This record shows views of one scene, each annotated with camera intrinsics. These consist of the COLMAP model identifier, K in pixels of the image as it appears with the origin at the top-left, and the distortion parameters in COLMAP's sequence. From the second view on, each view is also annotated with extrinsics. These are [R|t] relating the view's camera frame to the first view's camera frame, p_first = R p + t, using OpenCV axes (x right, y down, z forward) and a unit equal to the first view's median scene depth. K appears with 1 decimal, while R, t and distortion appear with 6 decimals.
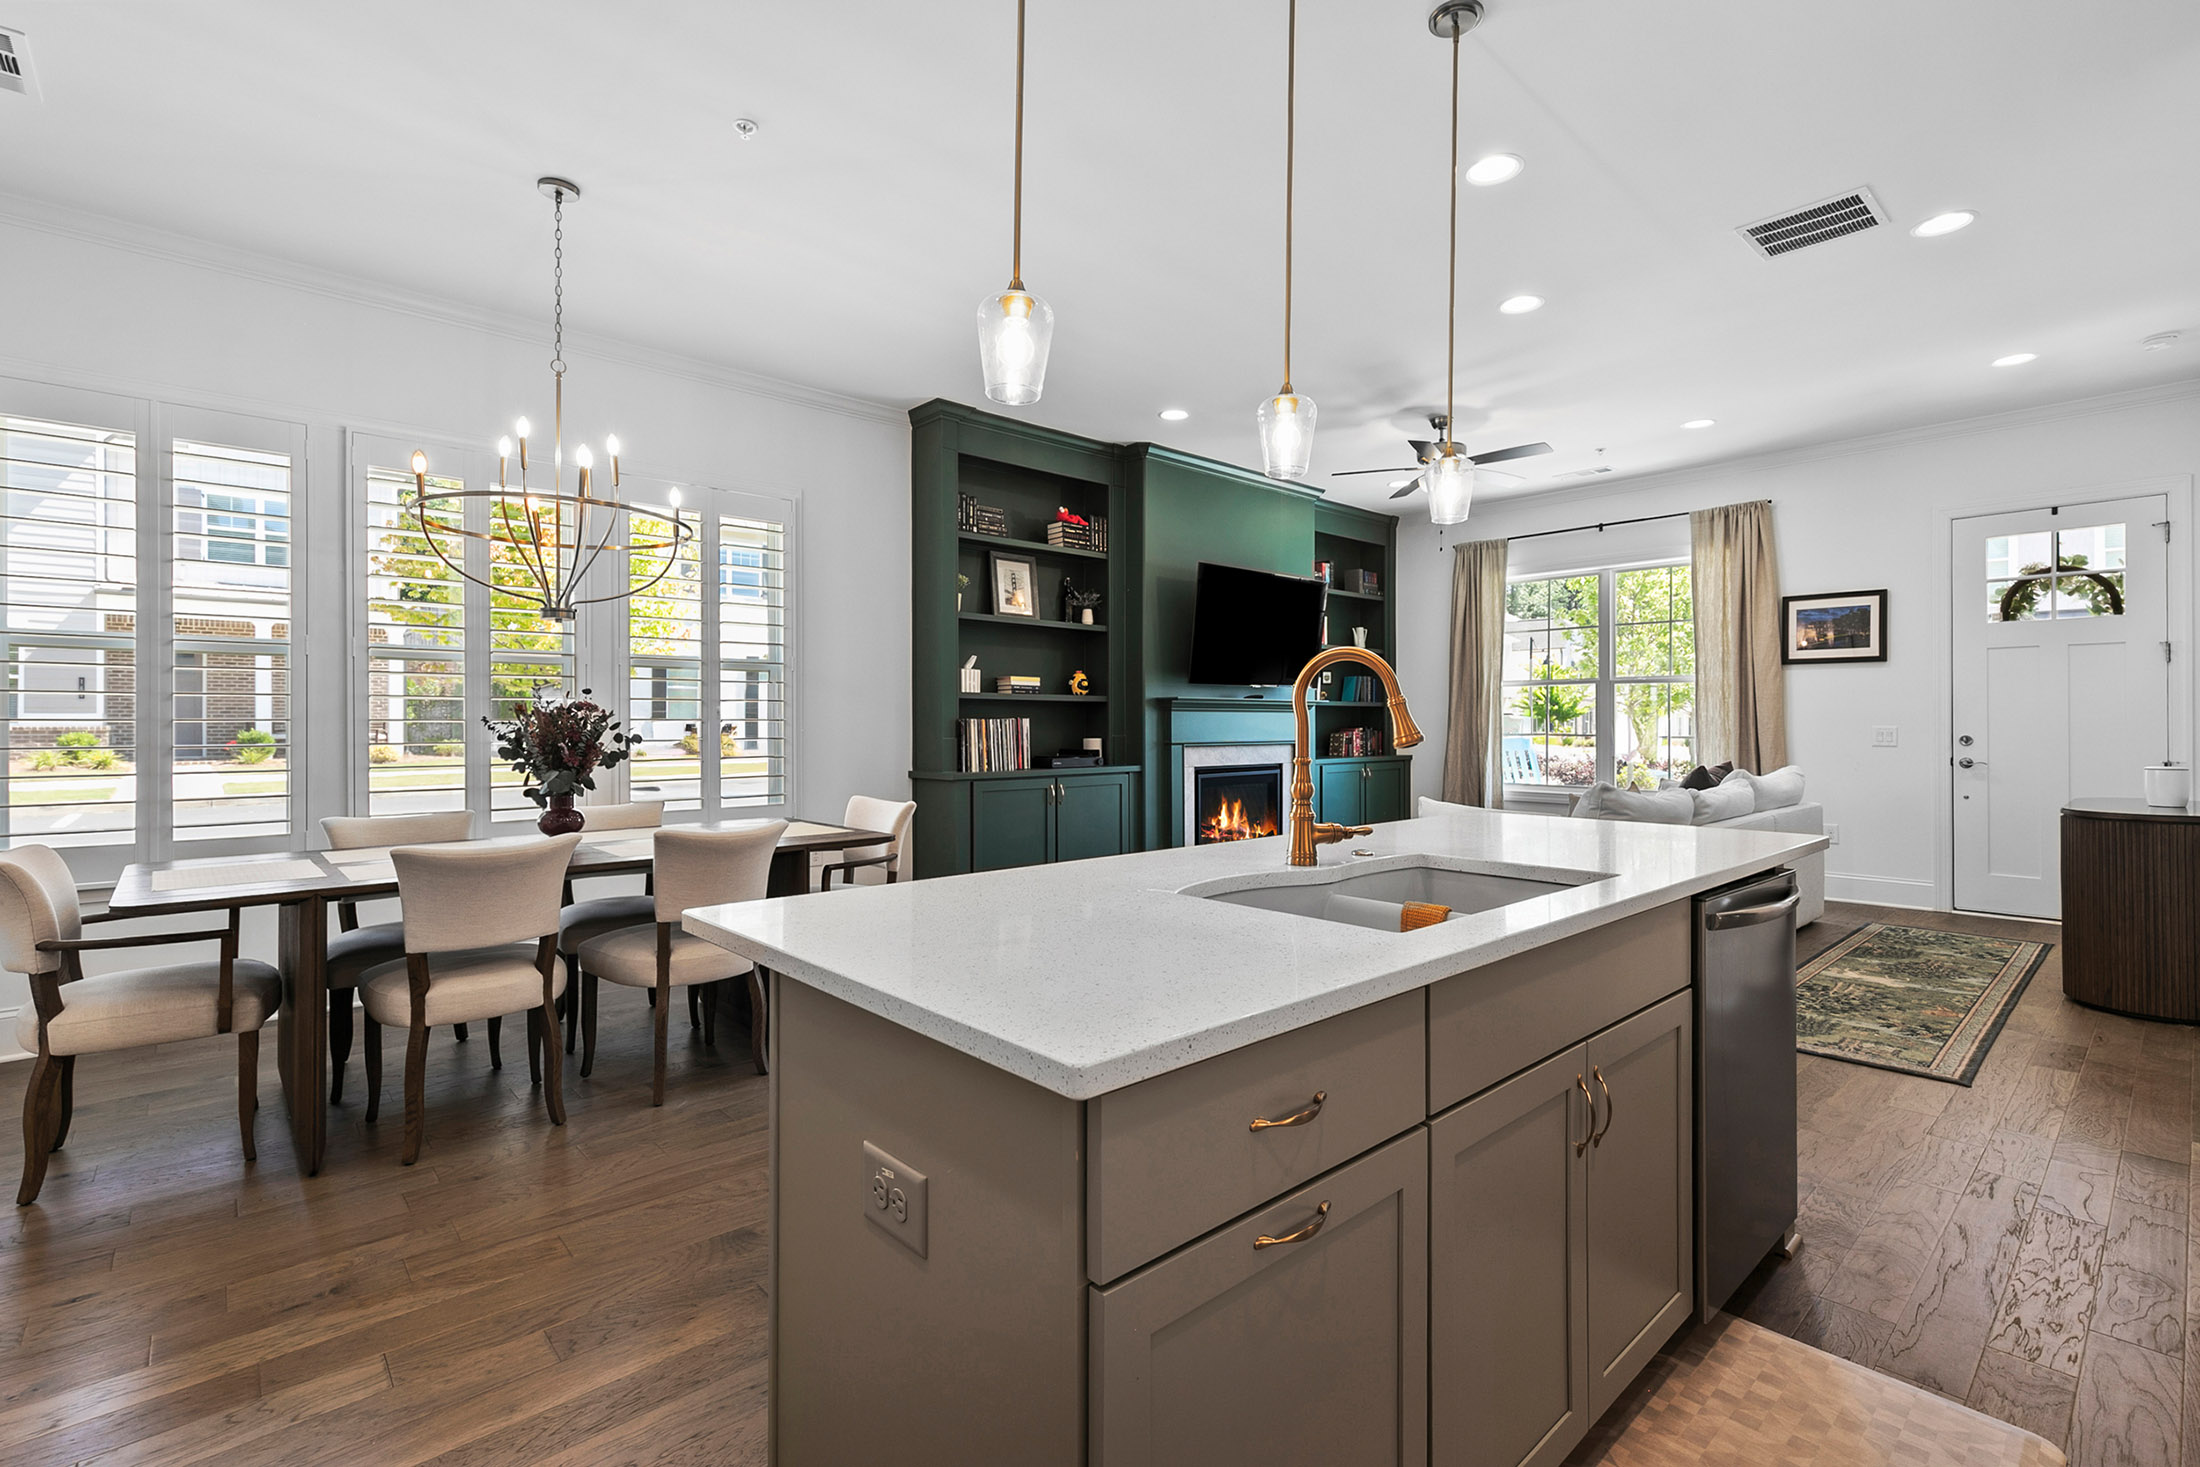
lens RADIAL K [[996.8, 0, 1099.5], [0, 996.8, 722.8], [0, 0, 1]] dist [0.007269, -0.001168]
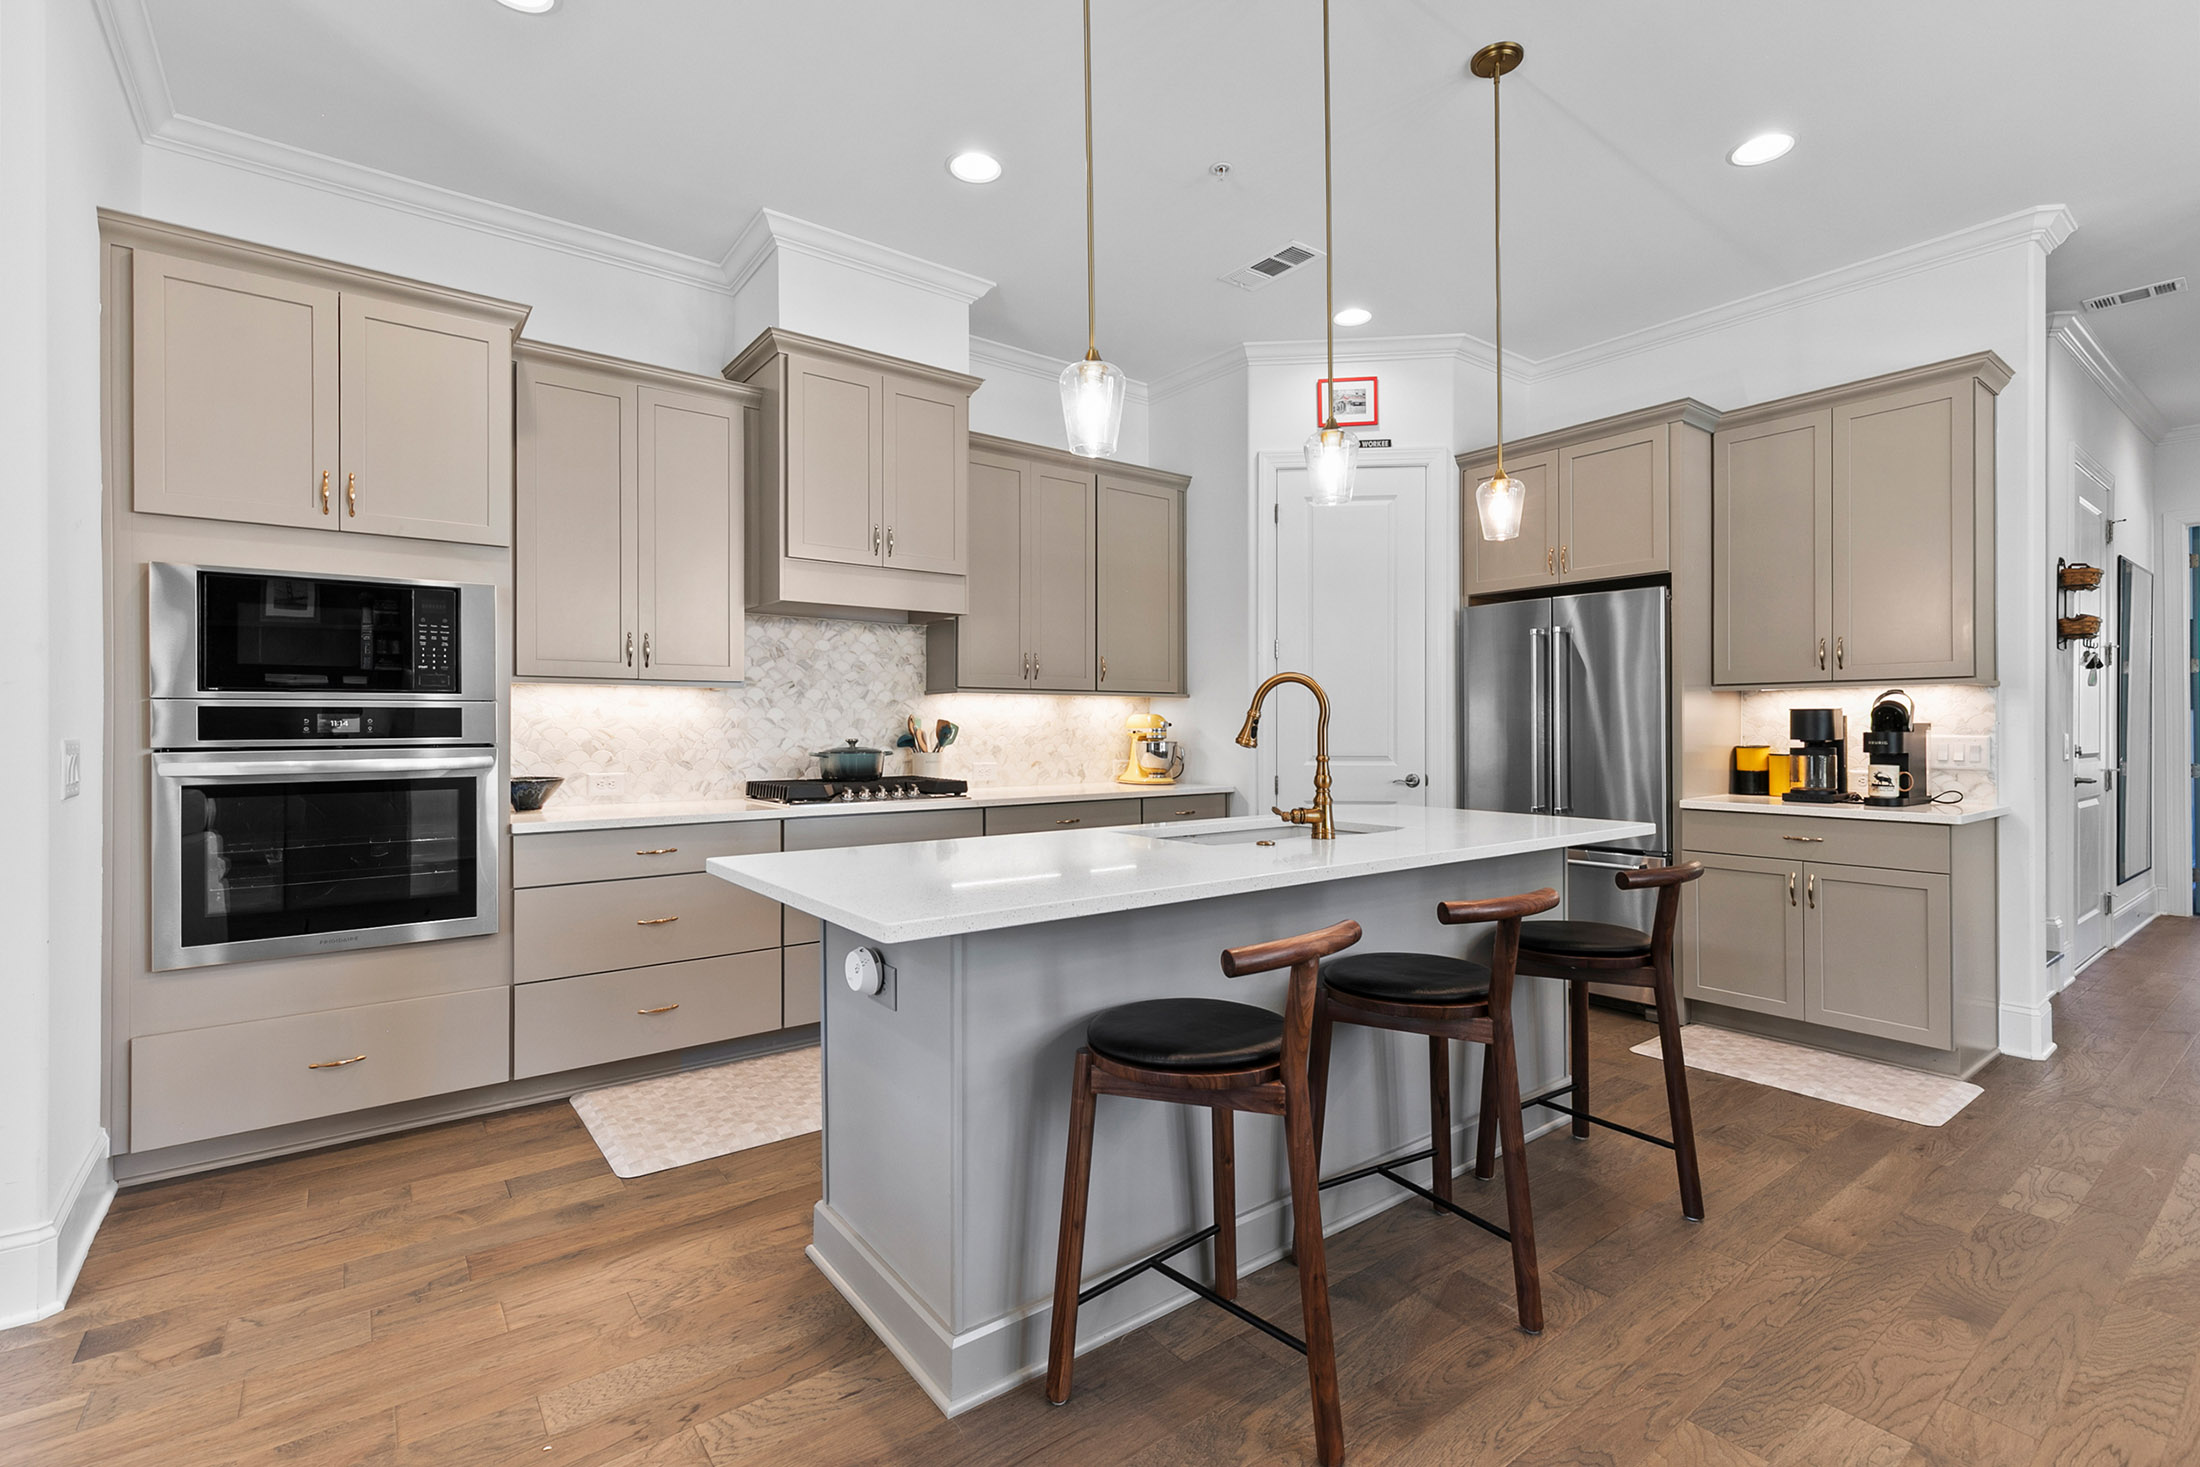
lens RADIAL K [[996.8, 0, 1094.9], [0, 996.8, 723.5], [0, 0, 1]] dist [0.007269, -0.001168]
pose [[-0.995826, 0.002892, 0.091225, 0.113445], [0.002263, 0.999973, -0.006993, -0.000697], [-0.091243, -0.006757, -0.995806, 0.683739]]
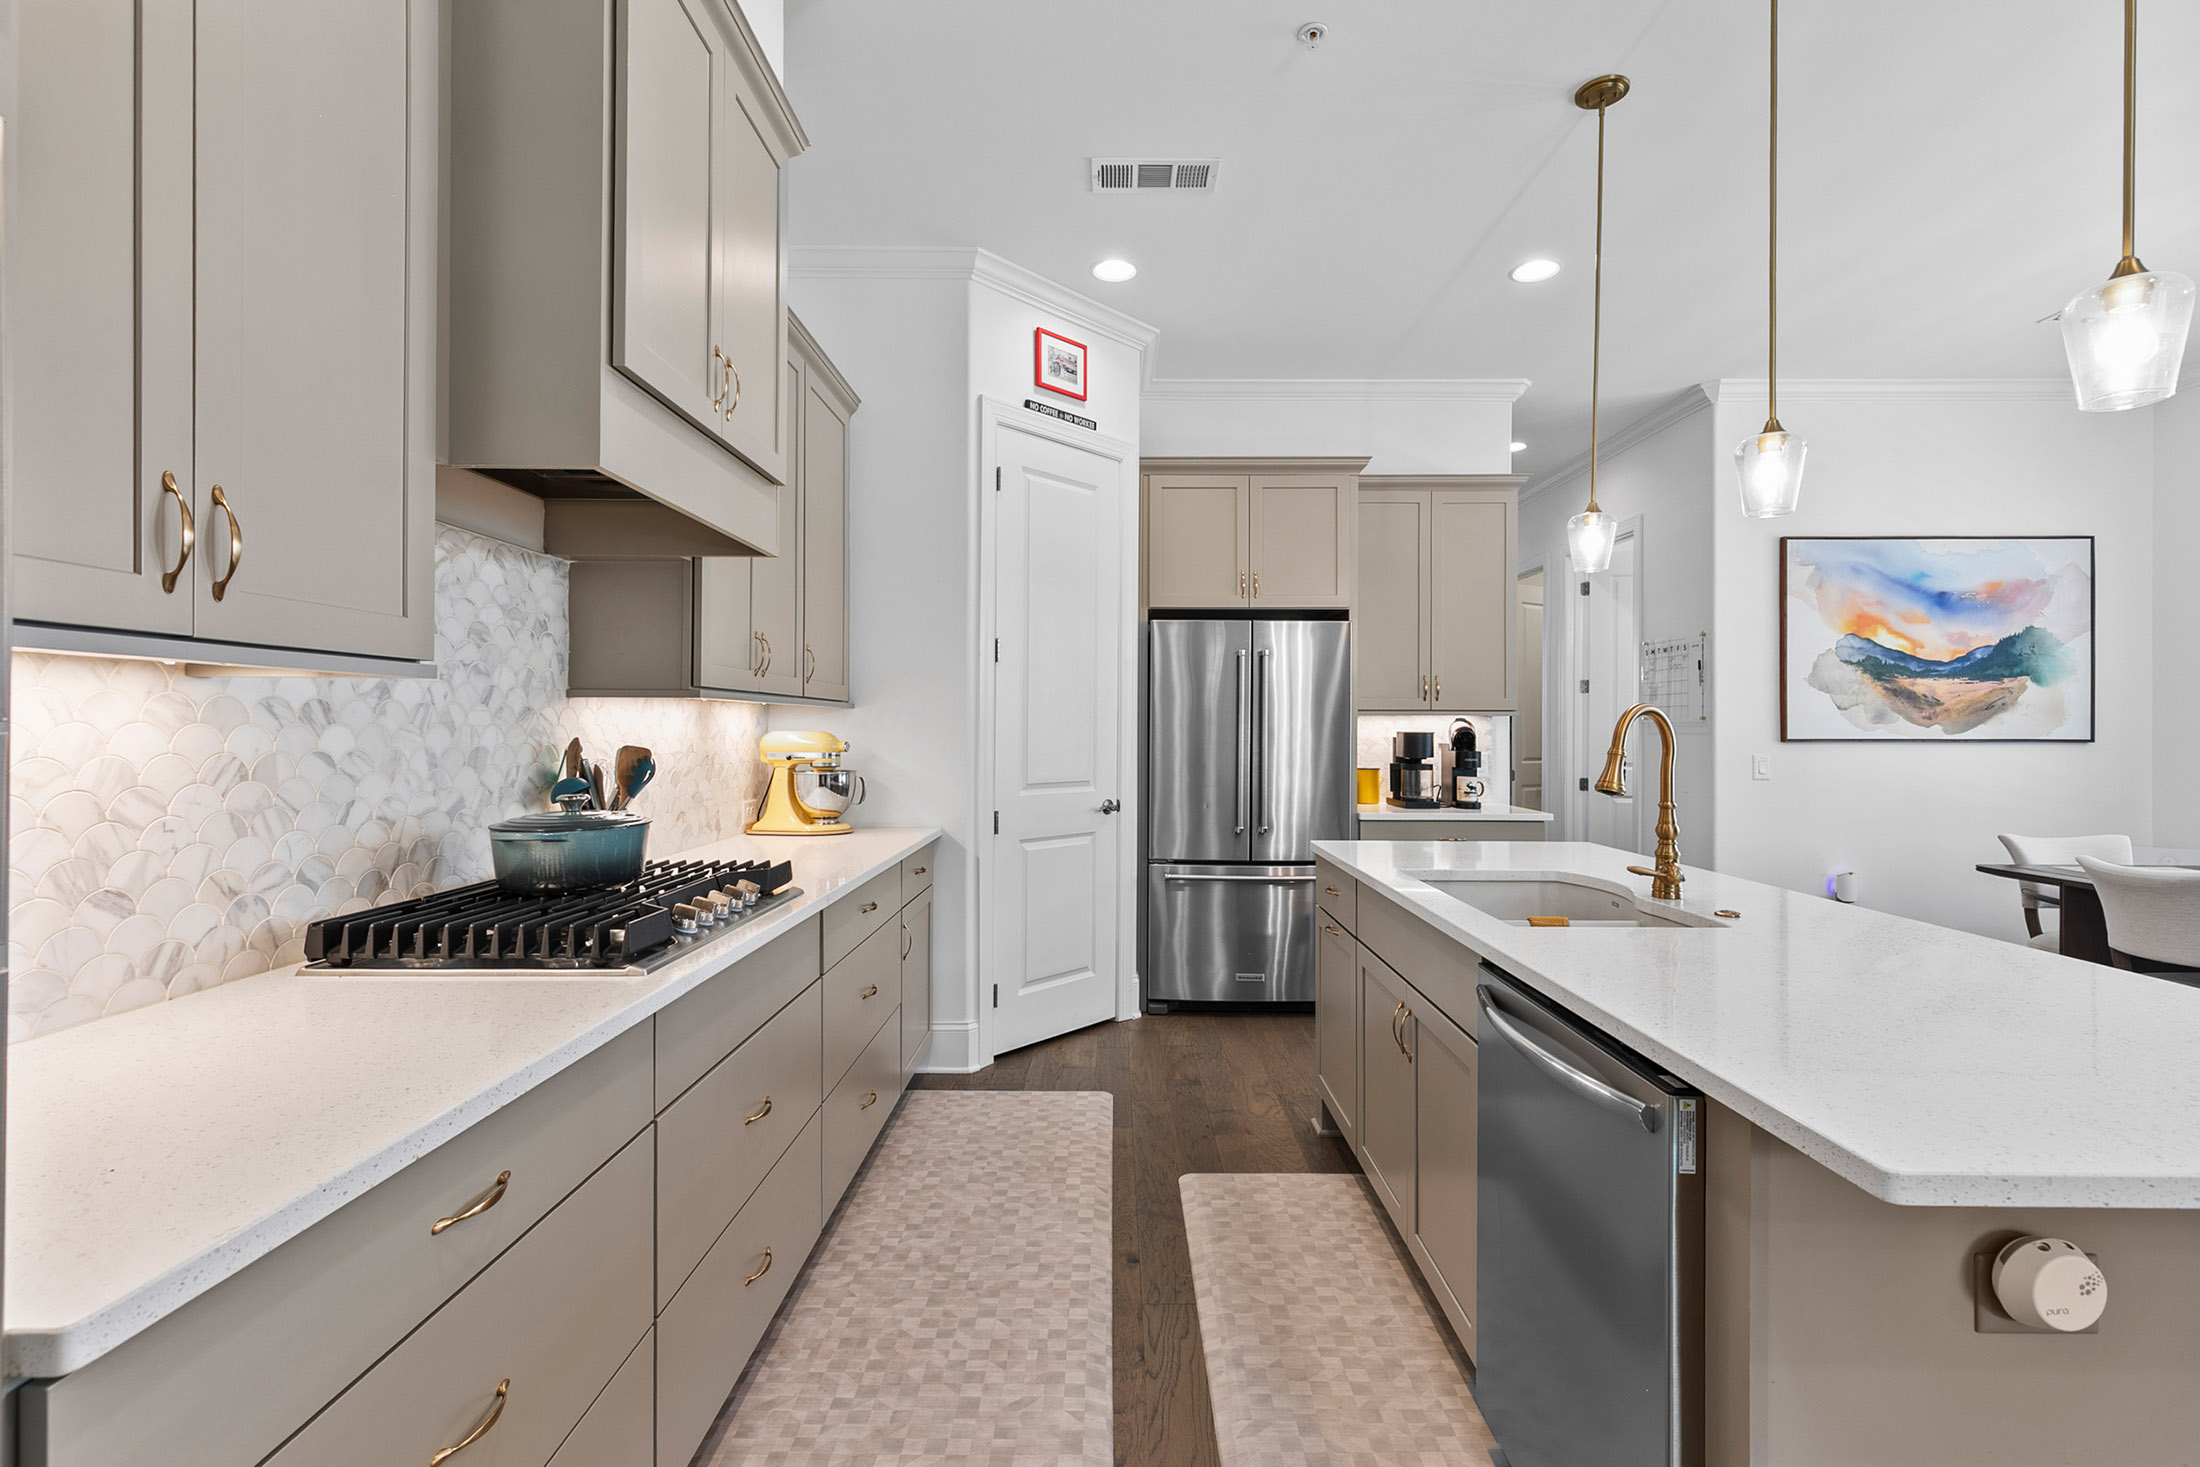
lens RADIAL K [[996.8, 0, 1121.7], [0, 996.8, 721.9], [0, 0, 1]] dist [0.007269, -0.001168]
pose [[-0.669592, -0.005083, -0.742712, 0.433825], [0.000238, 0.999975, -0.007058, -0.014748], [0.742729, -0.004903, -0.669574, 0.378901]]
